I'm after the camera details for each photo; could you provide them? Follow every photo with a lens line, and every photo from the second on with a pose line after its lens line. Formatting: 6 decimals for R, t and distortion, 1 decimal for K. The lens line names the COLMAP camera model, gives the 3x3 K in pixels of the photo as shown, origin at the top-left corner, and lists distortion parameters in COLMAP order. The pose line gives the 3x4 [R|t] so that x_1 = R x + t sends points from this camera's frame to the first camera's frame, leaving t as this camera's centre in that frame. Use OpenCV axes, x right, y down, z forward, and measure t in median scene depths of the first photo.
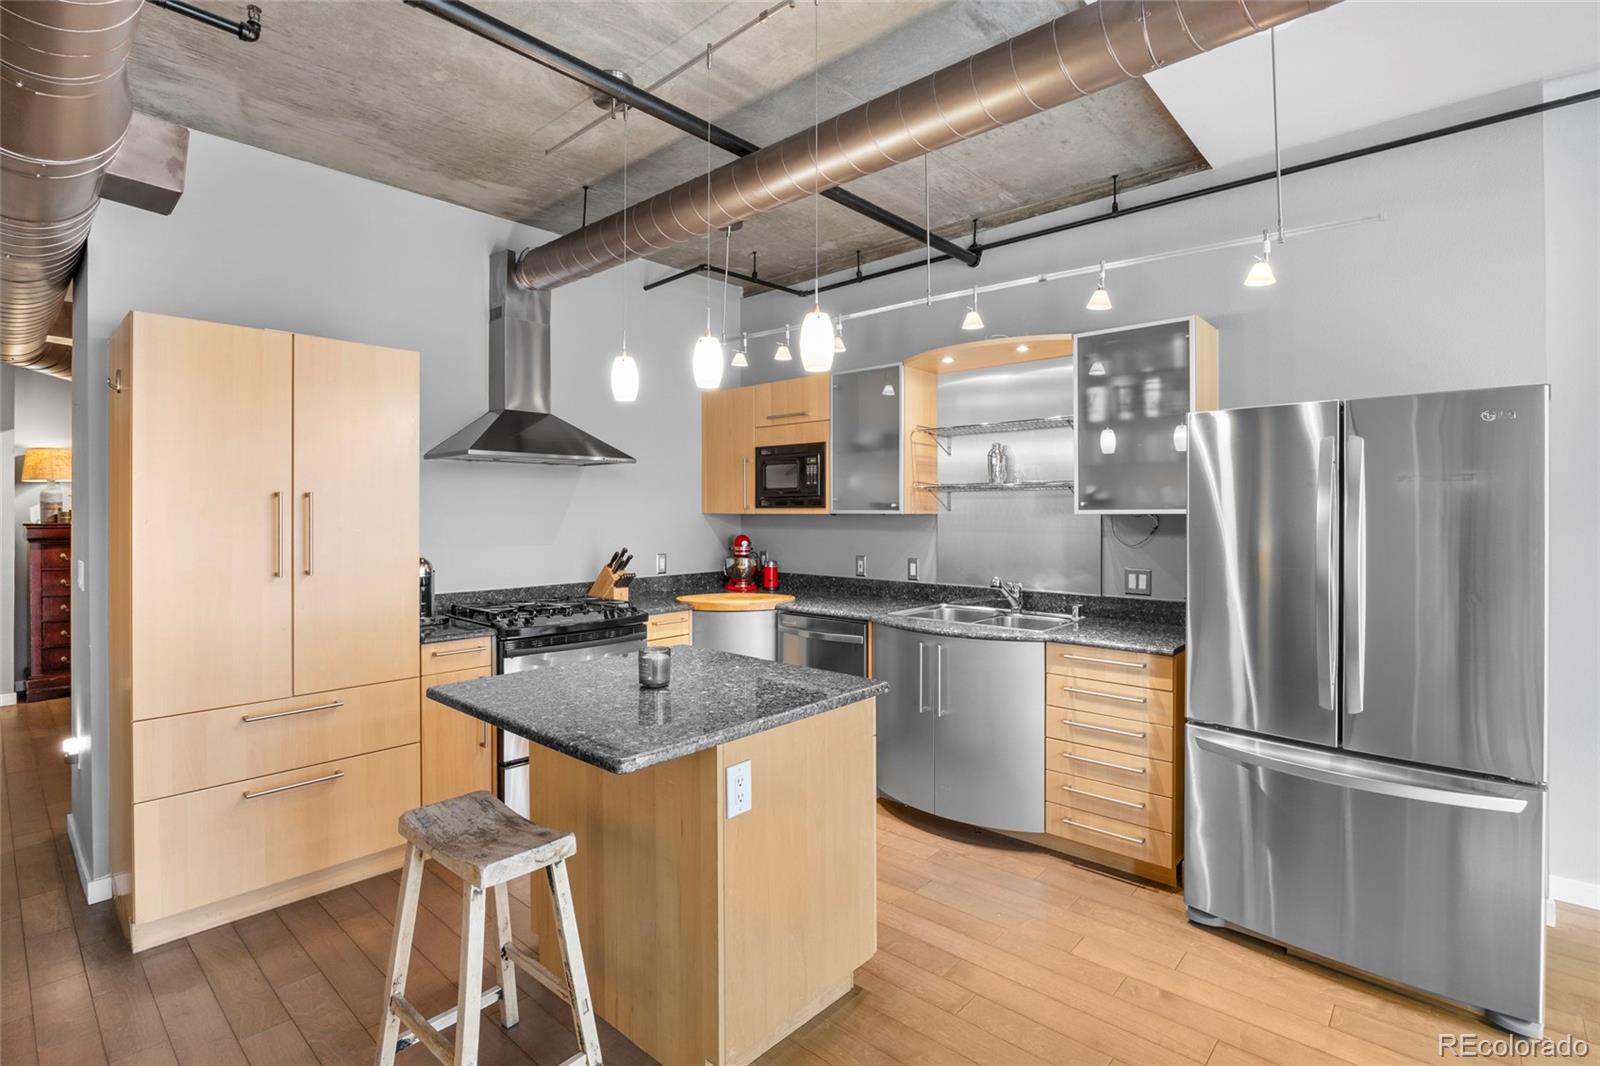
lens RADIAL K [[755.9, 0, 804.6], [0, 755.9, 509.4], [0, 0, 1]] dist [-0.015652, 0.000571]
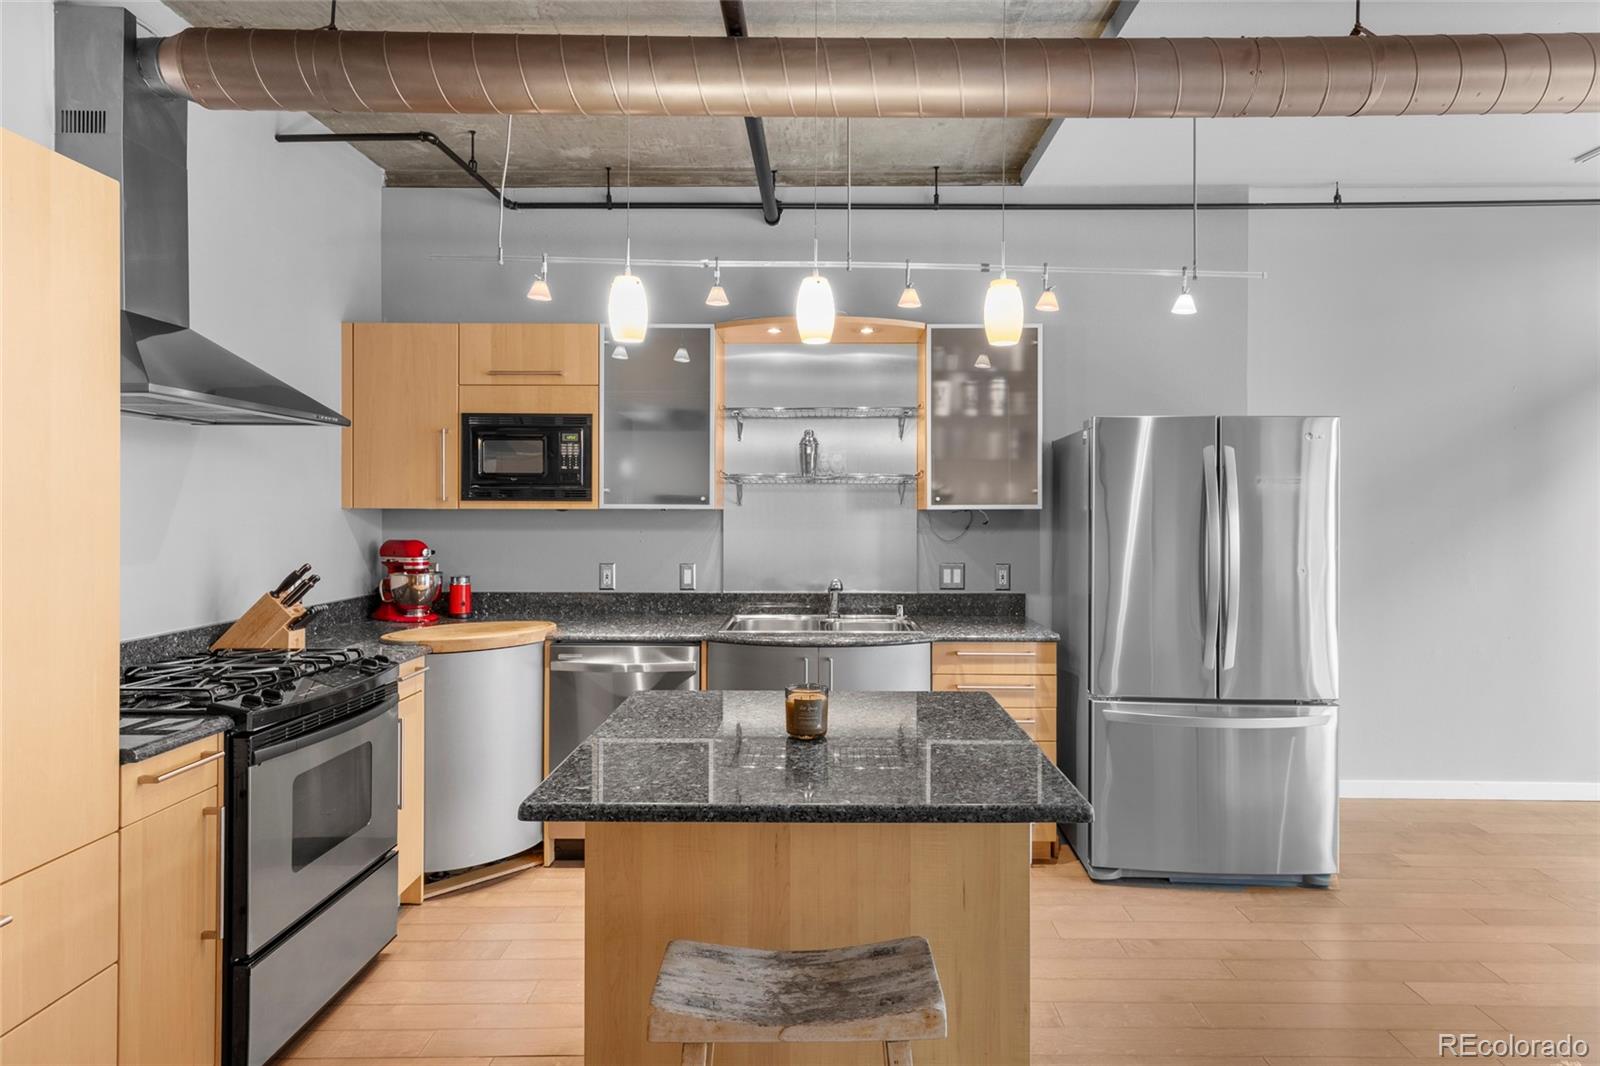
lens RADIAL K [[910.8, 0, 818.4], [0, 910.8, 513.5], [0, 0, 1]] dist [0.013006, -0.000471]
pose [[0.747917, -0.000793, 0.663792, -0.429691], [-0.004401, 0.999971, 0.006153, 0.004061], [-0.663778, -0.007523, 0.747892, 0.174653]]
